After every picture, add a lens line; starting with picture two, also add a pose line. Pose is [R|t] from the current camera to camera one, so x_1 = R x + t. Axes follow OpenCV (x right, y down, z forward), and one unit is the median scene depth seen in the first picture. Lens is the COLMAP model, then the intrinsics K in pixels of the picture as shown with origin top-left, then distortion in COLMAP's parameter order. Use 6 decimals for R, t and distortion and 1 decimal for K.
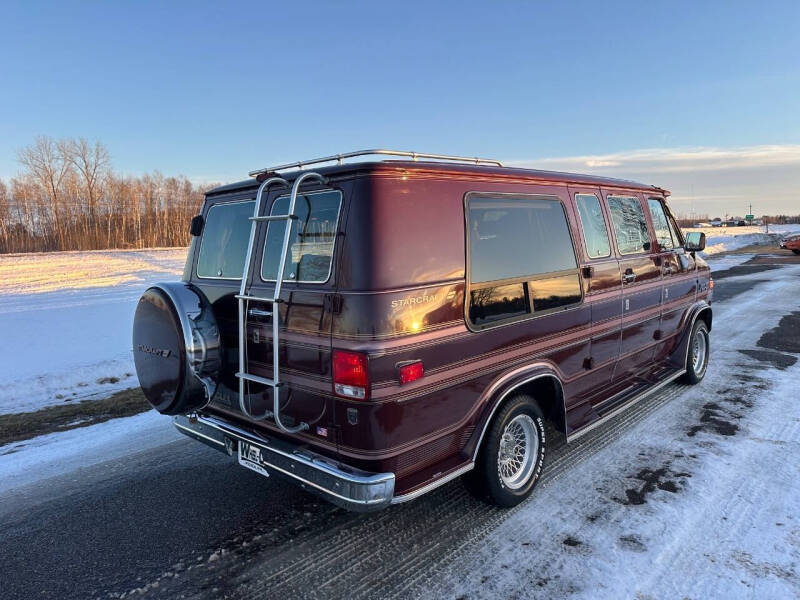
lens RADIAL K [[577.6, 0, 400.0], [0, 577.6, 300.0], [0, 0, 1]] dist [0.006471, -0.003709]
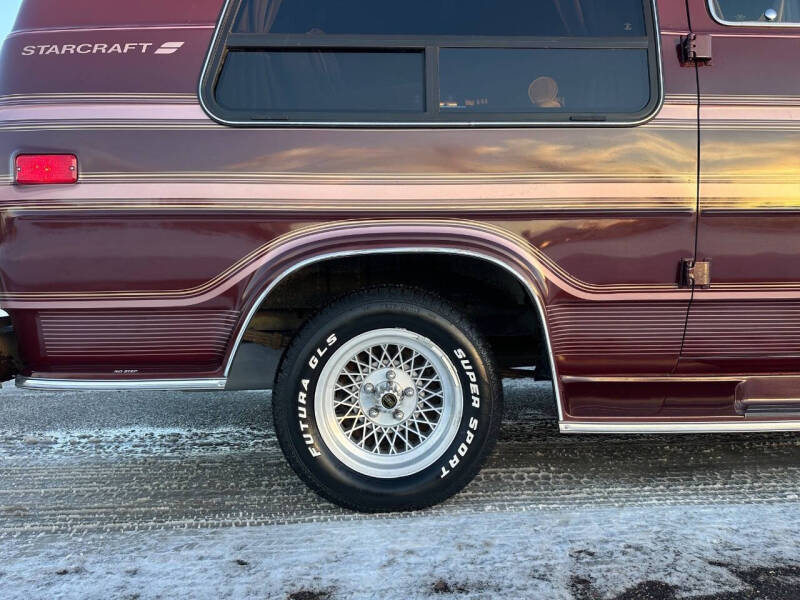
lens RADIAL K [[577.6, 0, 400.0], [0, 577.6, 300.0], [0, 0, 1]] dist [0.006471, -0.003709]
pose [[0.721569, 0.050445, -0.690502, 0.523264], [-0.094690, 0.995161, -0.026248, 0.179921], [0.685836, 0.084324, 0.722854, 0.620858]]
